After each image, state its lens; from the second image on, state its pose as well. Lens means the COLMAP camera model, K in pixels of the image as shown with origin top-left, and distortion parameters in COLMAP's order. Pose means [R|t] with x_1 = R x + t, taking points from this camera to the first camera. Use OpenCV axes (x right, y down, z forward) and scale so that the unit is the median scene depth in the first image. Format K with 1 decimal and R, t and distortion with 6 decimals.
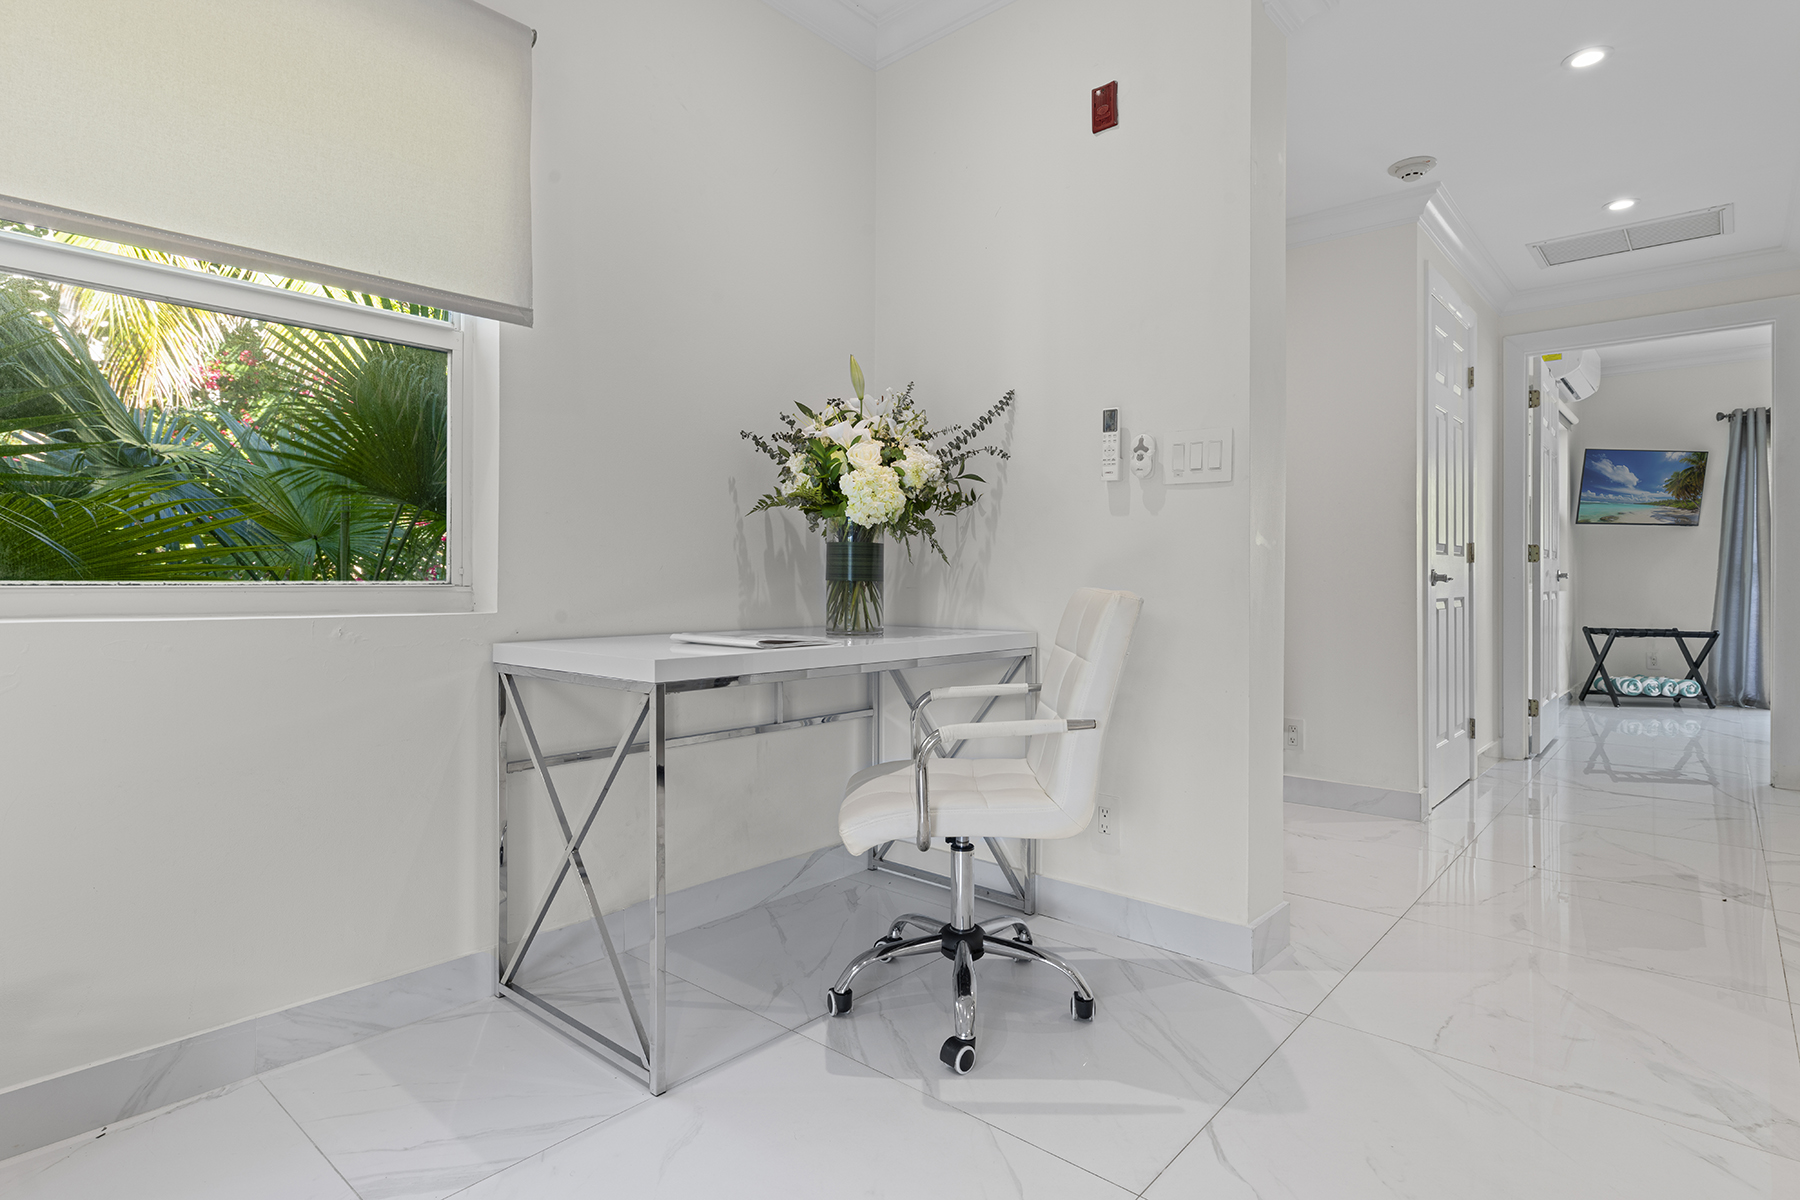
lens RADIAL K [[934.7, 0, 887.6], [0, 934.7, 569.0], [0, 0, 1]] dist [0.002351, -0.002225]
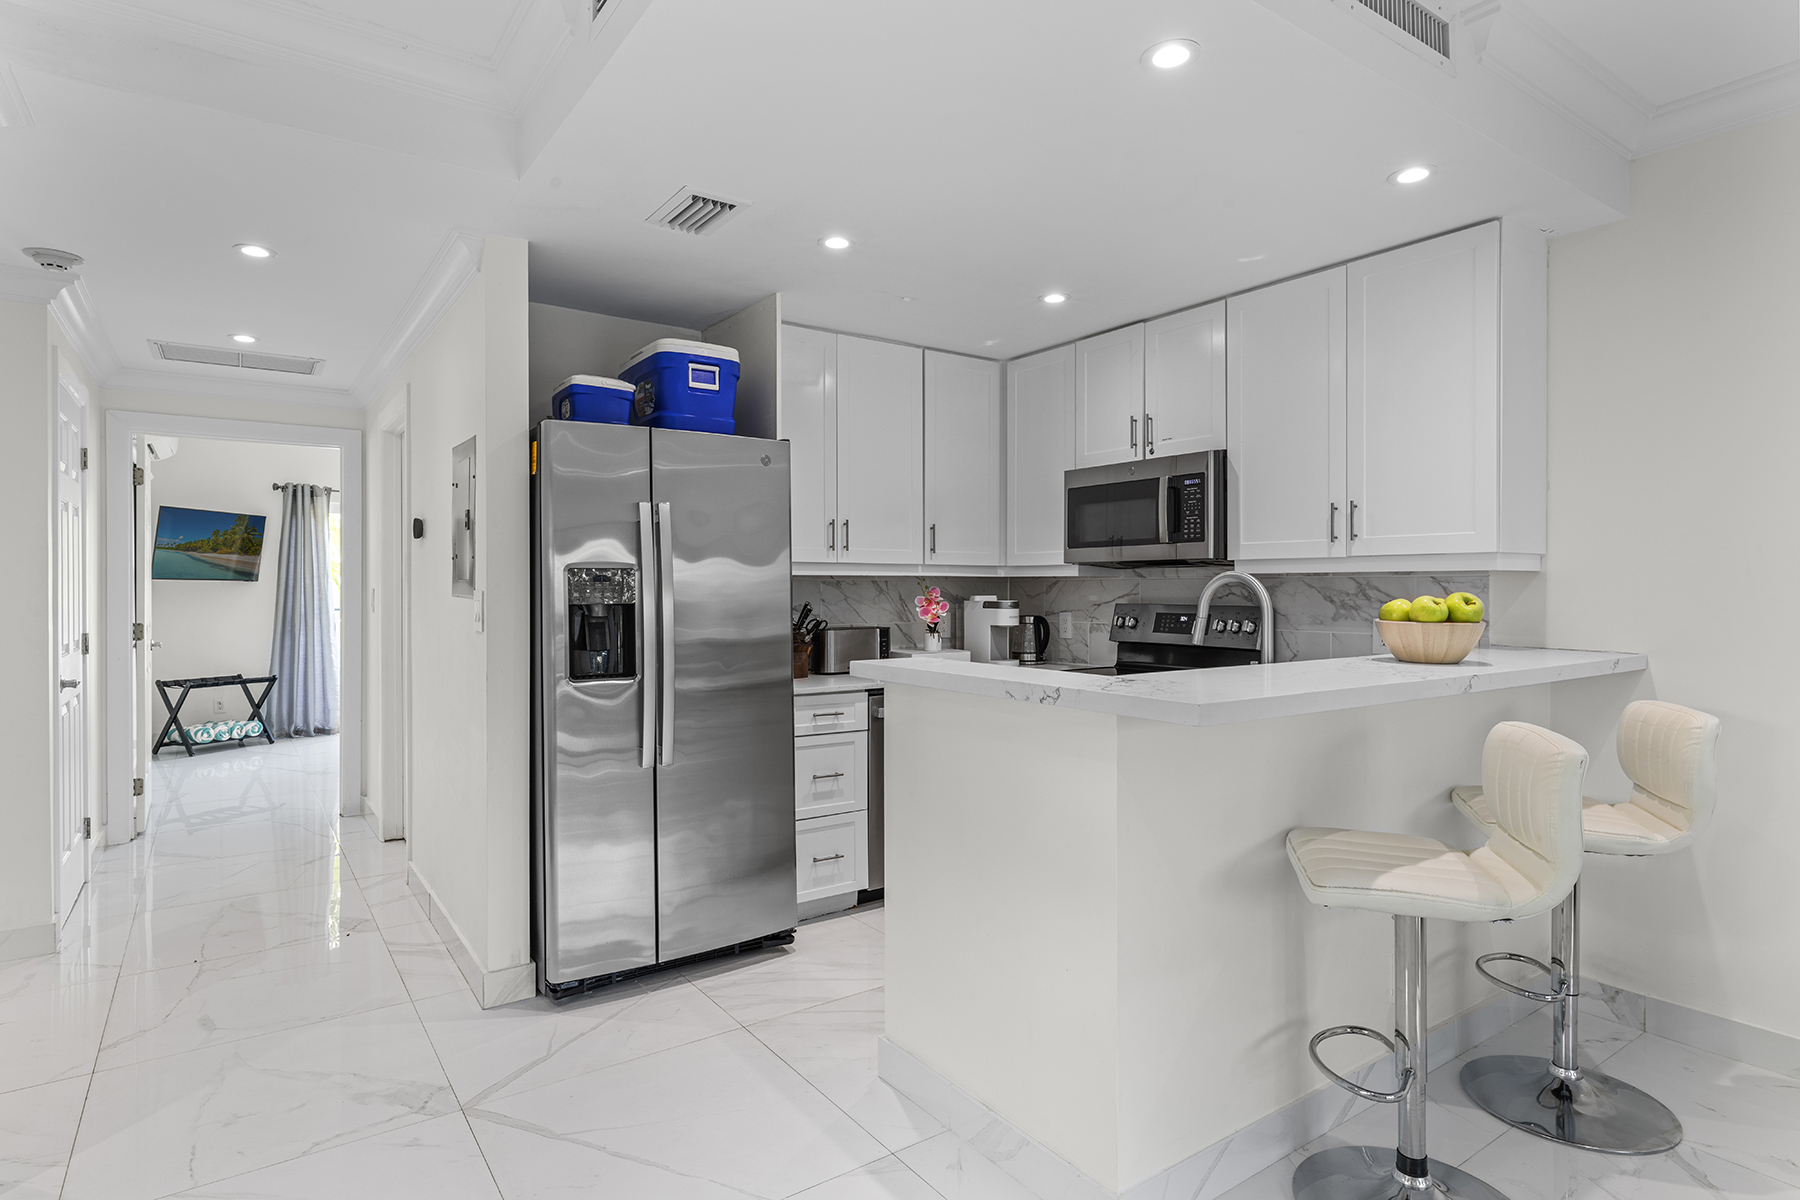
lens RADIAL K [[961.9, 0, 898.3], [0, 961.9, 591.0], [0, 0, 1]] dist [0.000134, 0.001374]
pose [[0.234804, -0.006938, 0.972018, -0.078214], [-0.003829, 0.999960, 0.008063, -0.048816], [-0.972035, -0.005615, 0.234768, -0.018450]]
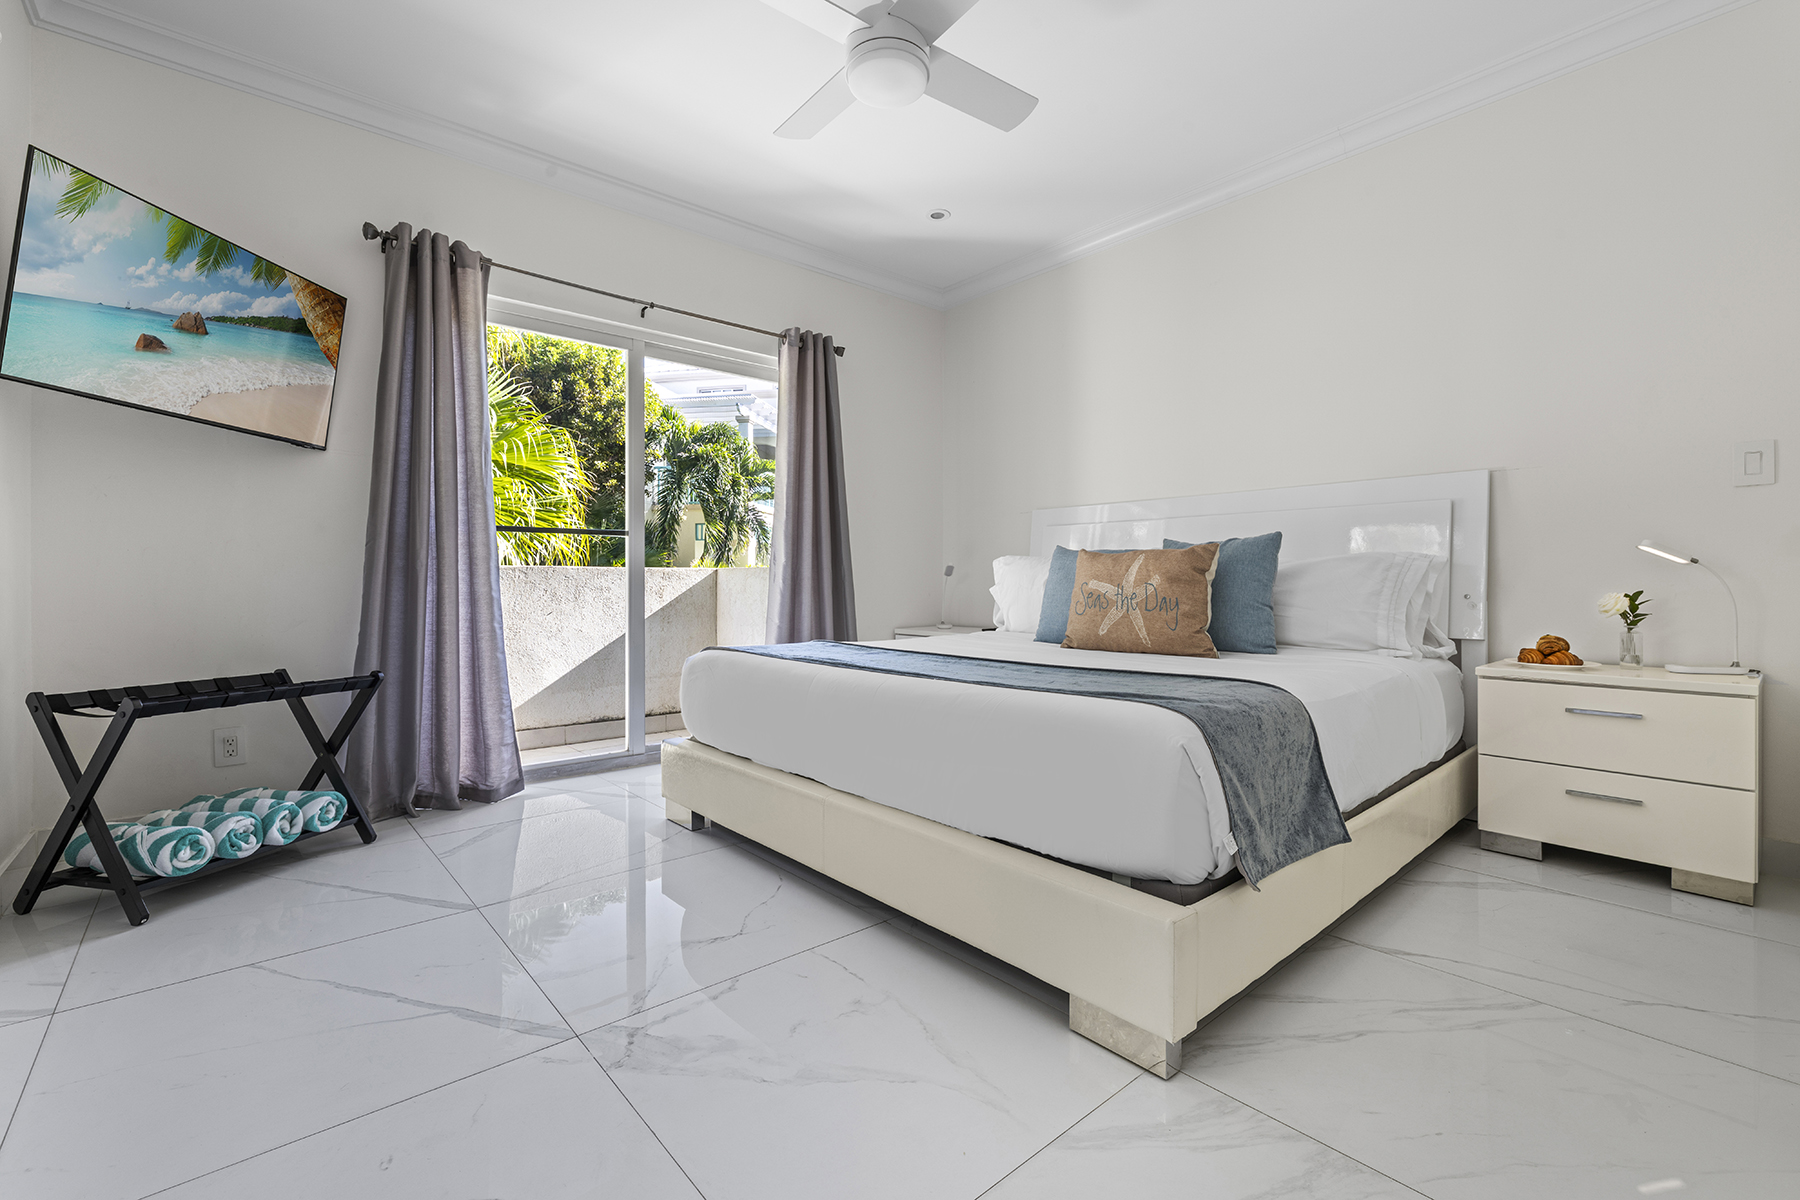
lens RADIAL K [[773.2, 0, 903.2], [0, 773.2, 589.8], [0, 0, 1]] dist [0.001273, 0.000325]
pose [[0.126390, -0.007979, 0.991949, 0.531615], [-0.003226, 0.999959, 0.008454, 0.020908], [-0.991975, -0.004268, 0.126359, 0.682970]]
